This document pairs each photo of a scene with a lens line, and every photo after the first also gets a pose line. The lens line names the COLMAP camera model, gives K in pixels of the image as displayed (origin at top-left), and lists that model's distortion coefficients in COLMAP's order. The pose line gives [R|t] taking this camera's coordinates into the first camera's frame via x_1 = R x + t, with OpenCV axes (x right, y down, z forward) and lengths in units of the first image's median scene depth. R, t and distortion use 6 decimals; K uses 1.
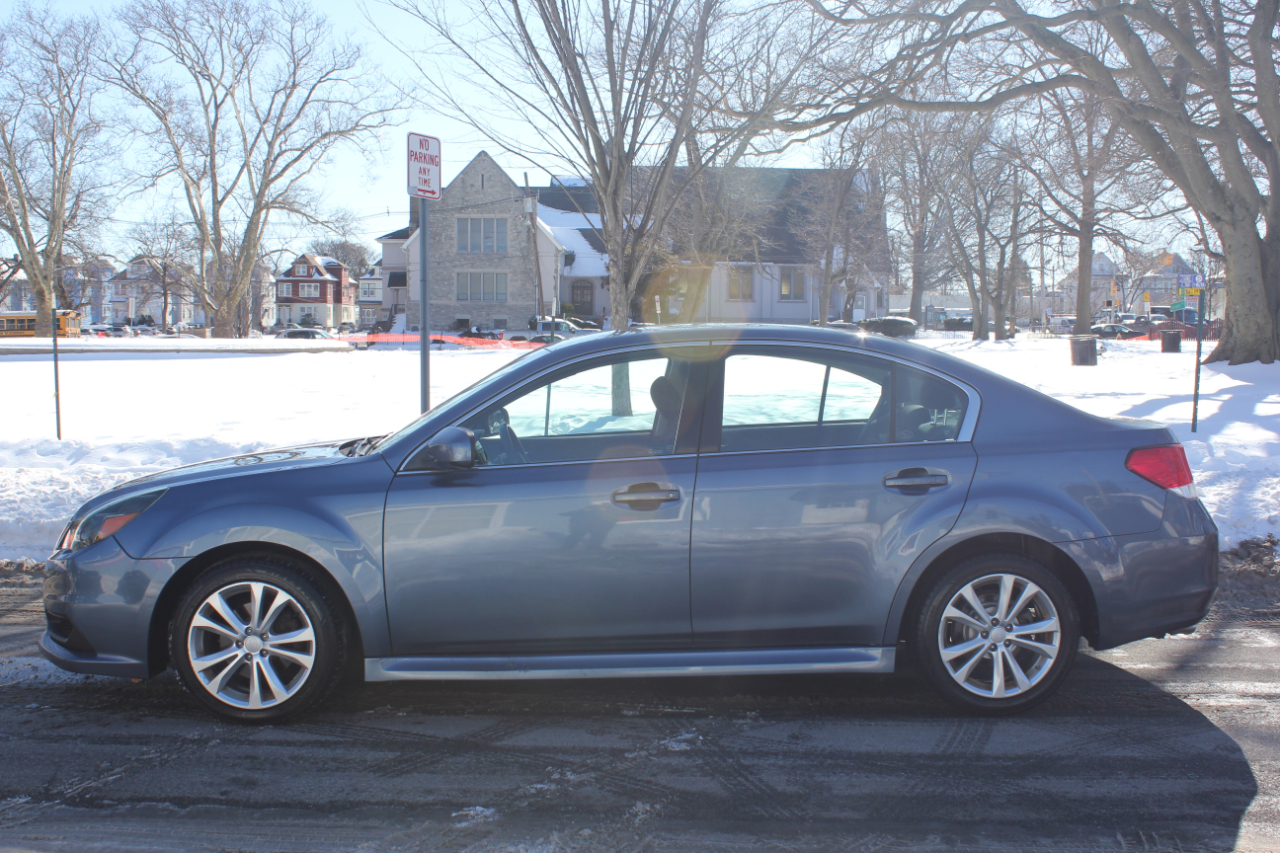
lens RADIAL K [[1334.4, 0, 655.4], [0, 1334.4, 428.0], [0, 0, 1]] dist [-0.067600, 0.000000]
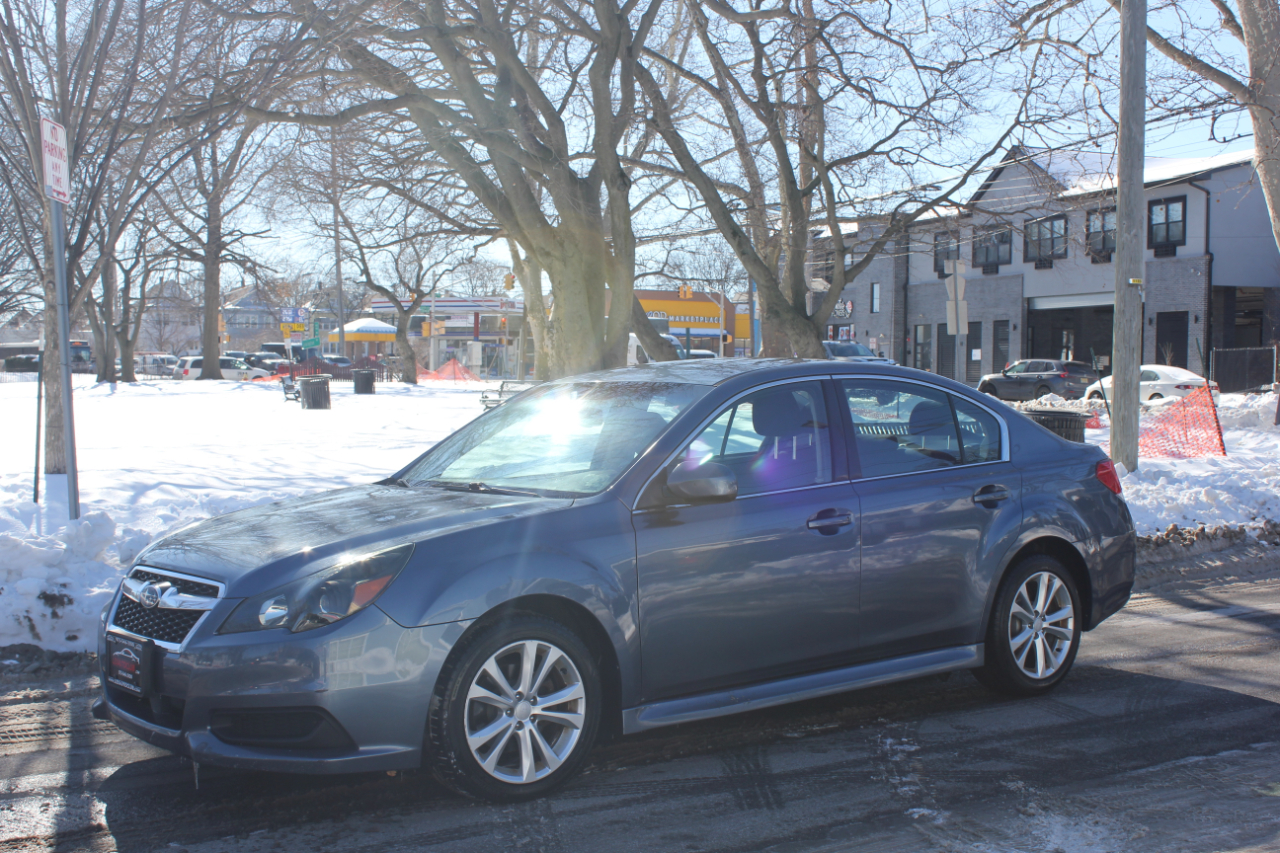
lens RADIAL K [[1574.7, 0, 649.5], [0, 1574.7, 427.6], [0, 0, 1]] dist [-0.052162, 0.000000]
pose [[0.805122, -0.020130, 0.592768, -0.832851], [0.042420, 0.998819, -0.023697, 0.000334], [-0.591590, 0.044224, 0.805025, 0.077550]]
